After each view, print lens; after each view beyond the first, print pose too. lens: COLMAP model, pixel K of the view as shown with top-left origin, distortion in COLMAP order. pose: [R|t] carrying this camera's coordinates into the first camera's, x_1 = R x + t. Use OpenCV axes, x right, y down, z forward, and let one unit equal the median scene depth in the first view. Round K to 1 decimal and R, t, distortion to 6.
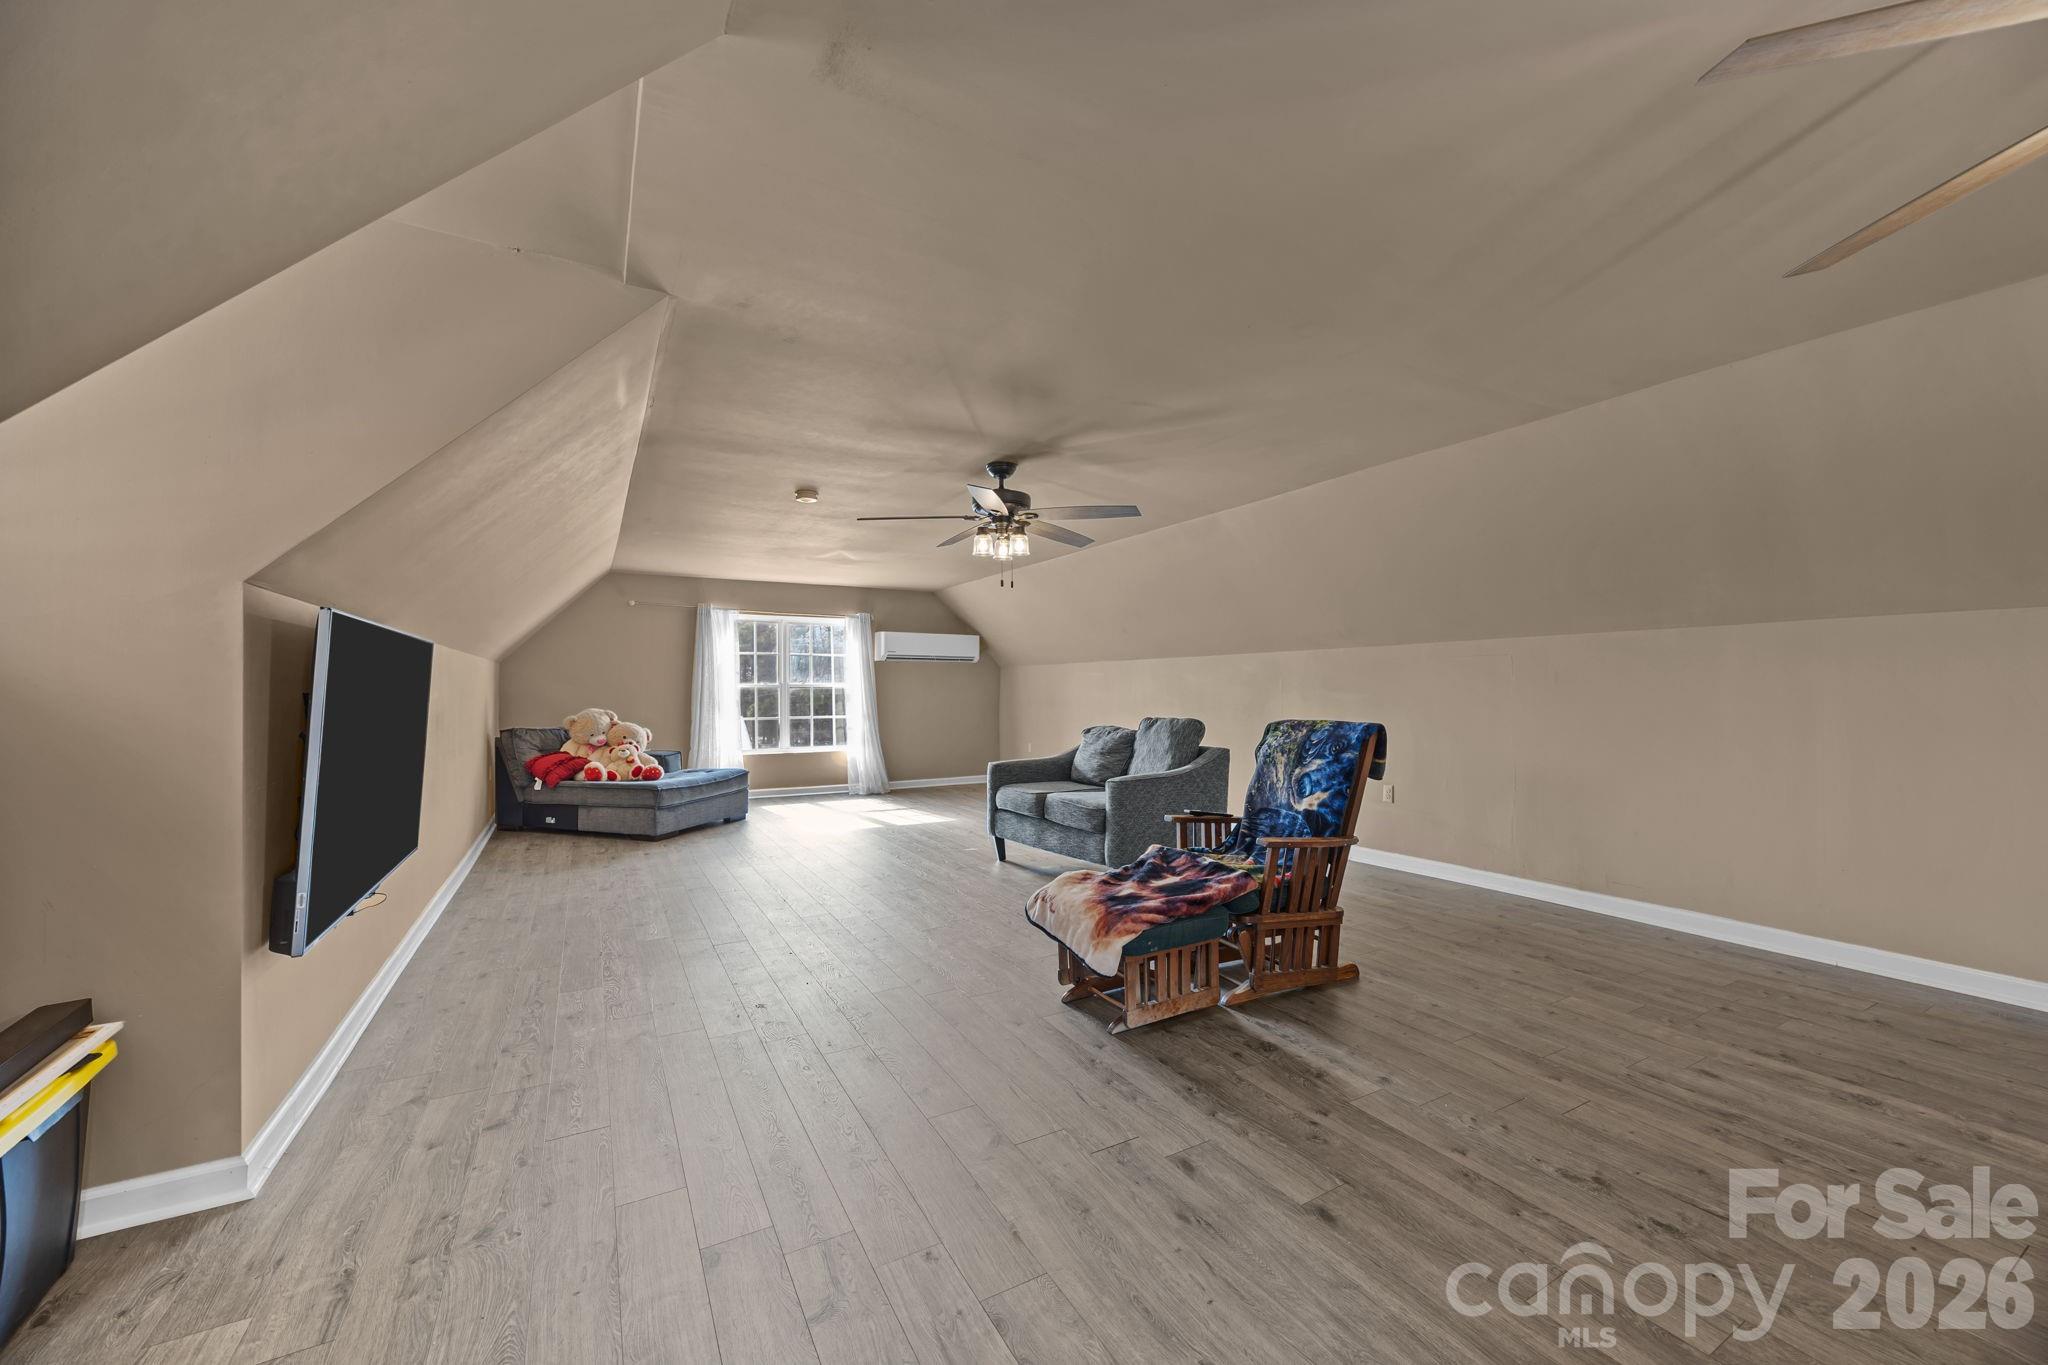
lens RADIAL K [[779.6, 0, 1022.1], [0, 779.6, 680.1], [0, 0, 1]] dist [-0.000539, 0.001061]
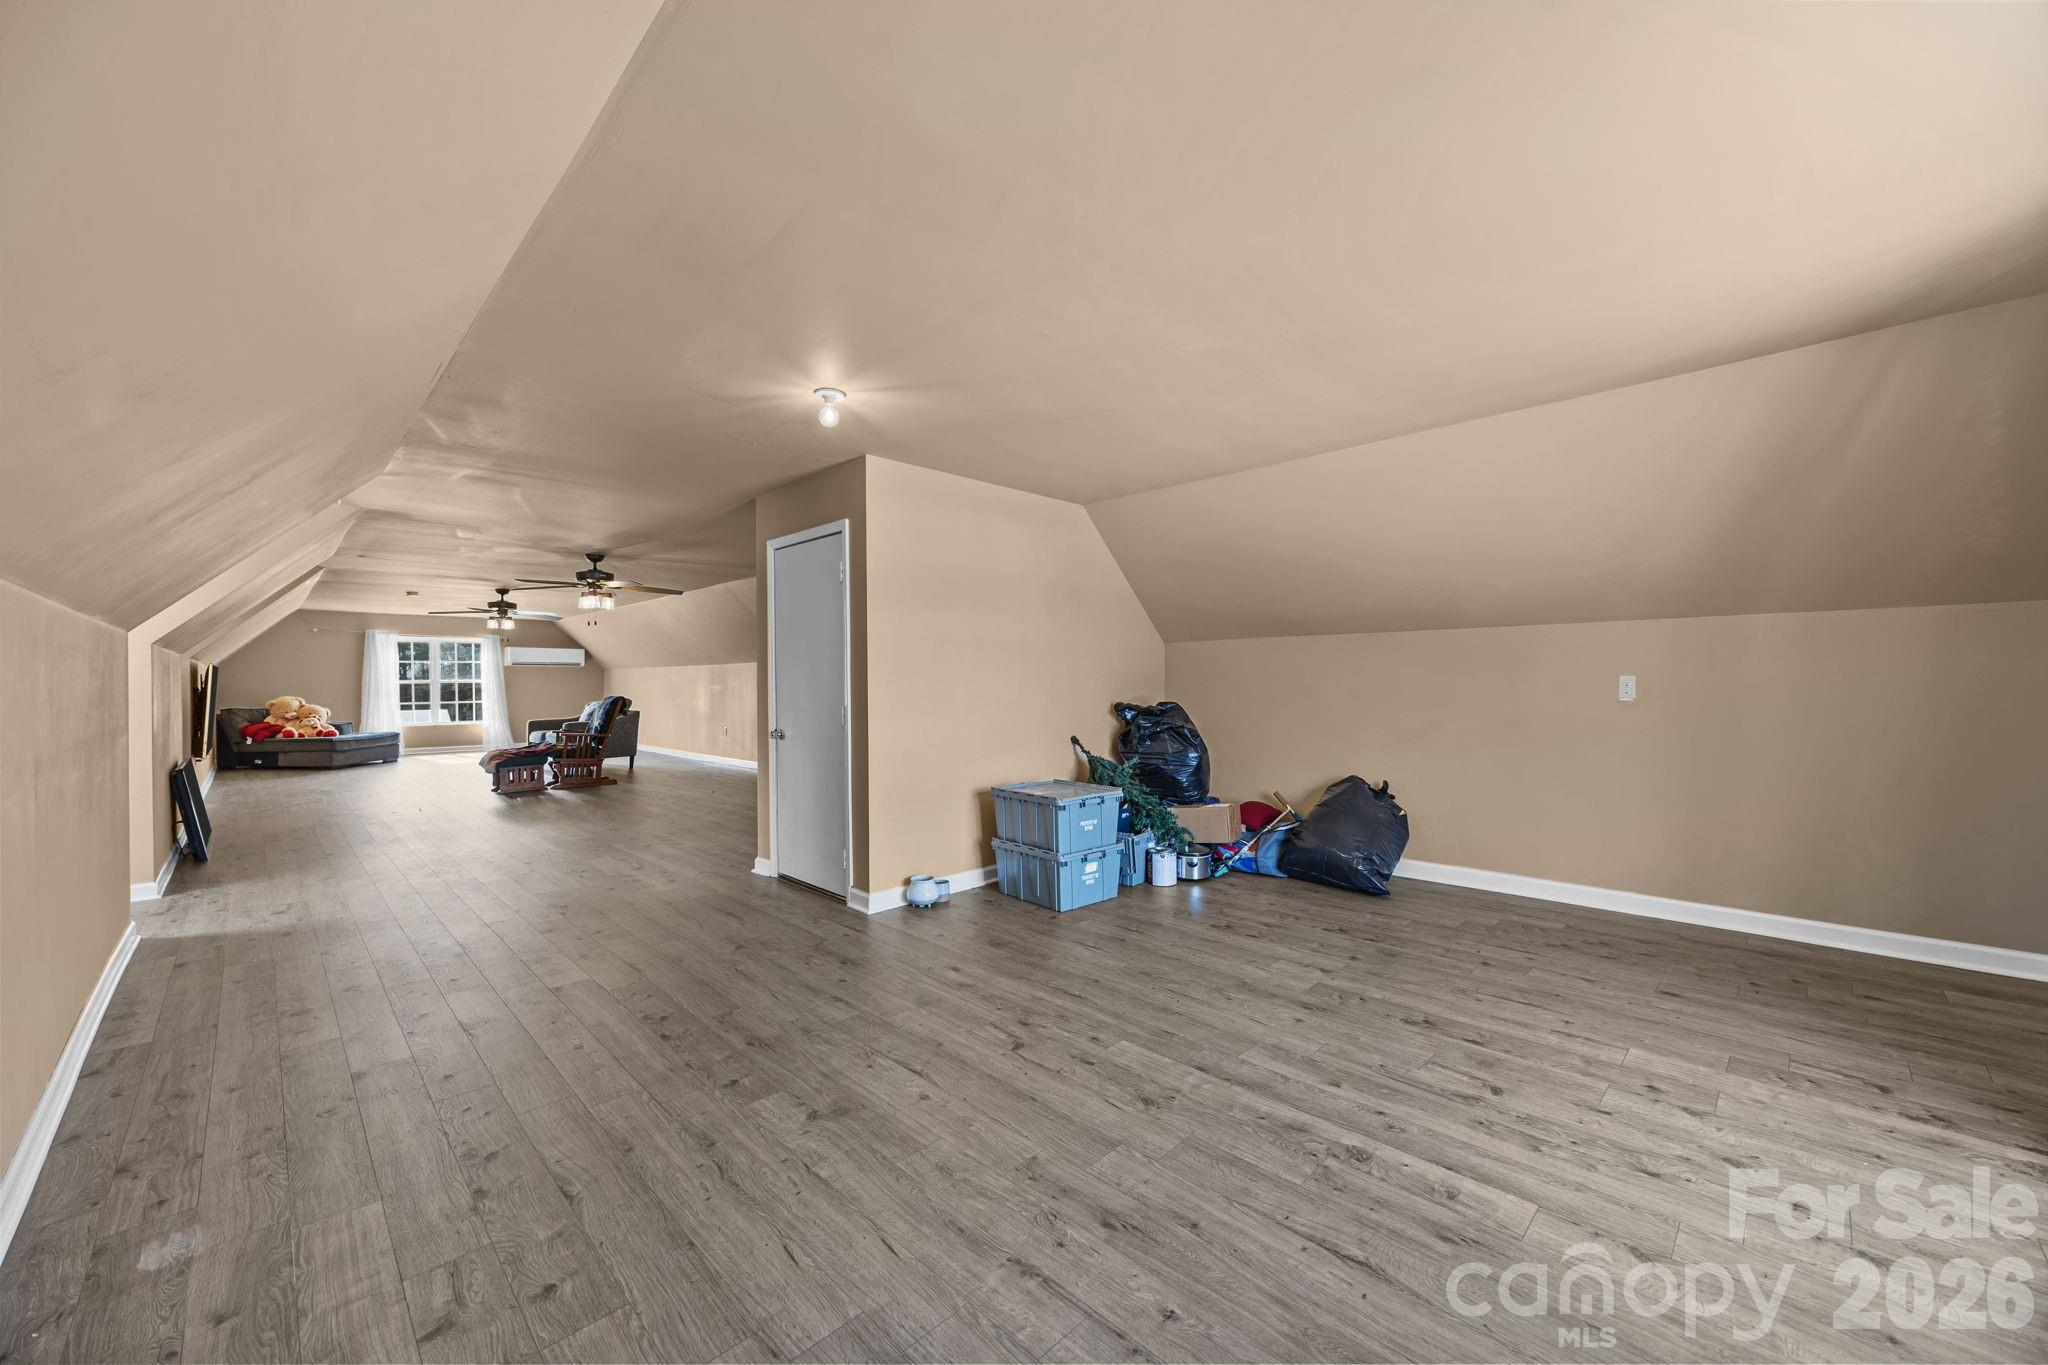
lens RADIAL K [[779.6, 0, 1027.4], [0, 779.6, 689.9], [0, 0, 1]] dist [-0.000539, 0.001061]
pose [[0.964099, -0.004232, 0.265508, 0.472691], [-0.001700, 0.999754, 0.022108, -0.014928], [-0.265536, -0.021766, 0.963855, -0.910811]]
